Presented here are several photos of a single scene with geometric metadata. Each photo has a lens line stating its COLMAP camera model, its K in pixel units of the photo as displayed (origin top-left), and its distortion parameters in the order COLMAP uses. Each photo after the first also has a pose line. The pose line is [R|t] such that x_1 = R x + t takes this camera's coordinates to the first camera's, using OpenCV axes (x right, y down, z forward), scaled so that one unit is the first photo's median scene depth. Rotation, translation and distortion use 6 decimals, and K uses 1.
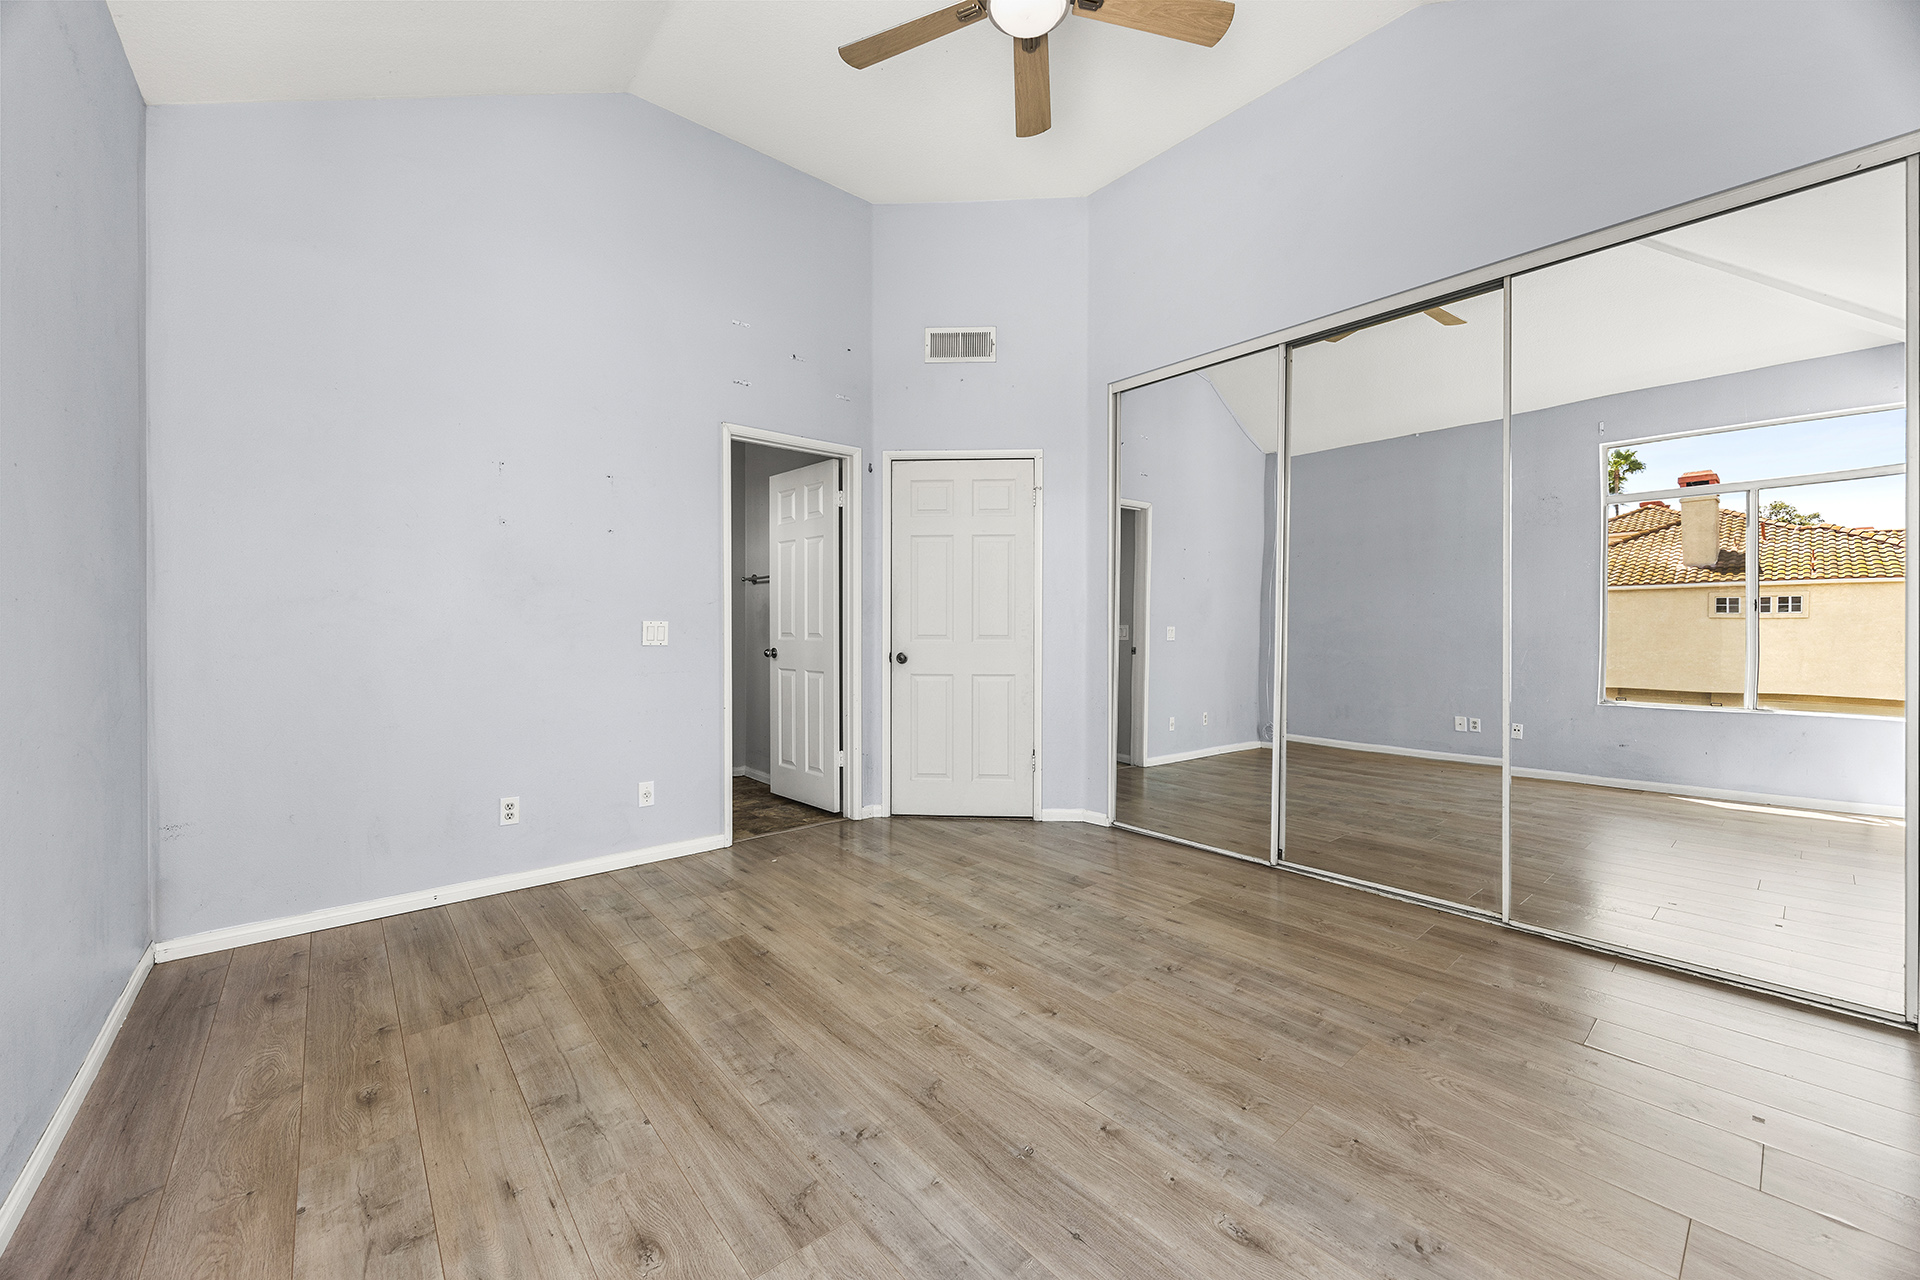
lens RADIAL K [[730.9, 0, 959.7], [0, 730.9, 627.7], [0, 0, 1]] dist [-0.001067, -0.000162]
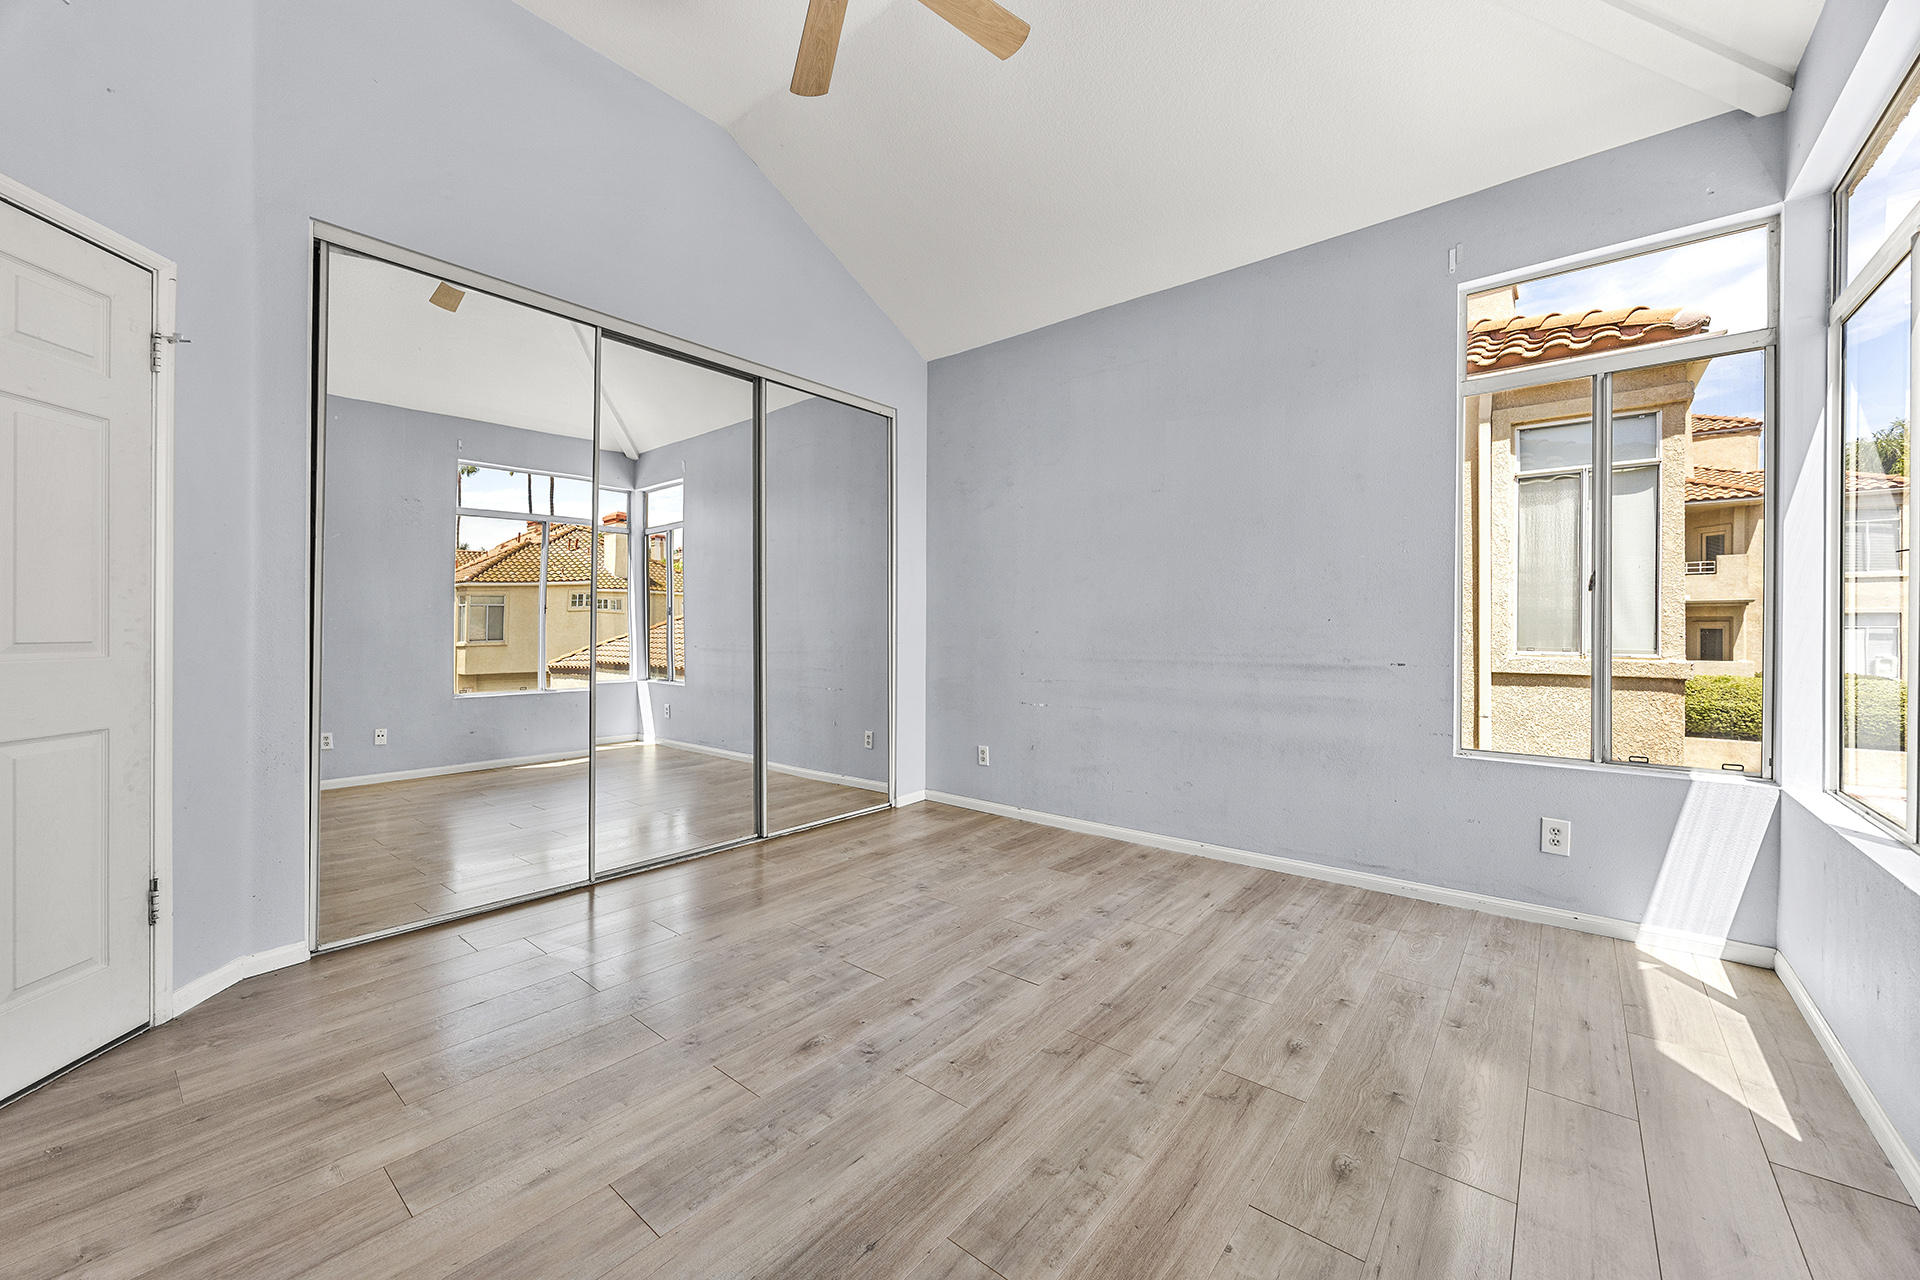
lens RADIAL K [[730.9, 0, 959.7], [0, 730.9, 627.7], [0, 0, 1]] dist [-0.001067, -0.000162]
pose [[-0.167441, 0.002700, 0.985878, -1.008062], [-0.002701, 0.999991, -0.003198, 0.003893], [-0.985878, -0.003198, -0.167433, 1.232800]]
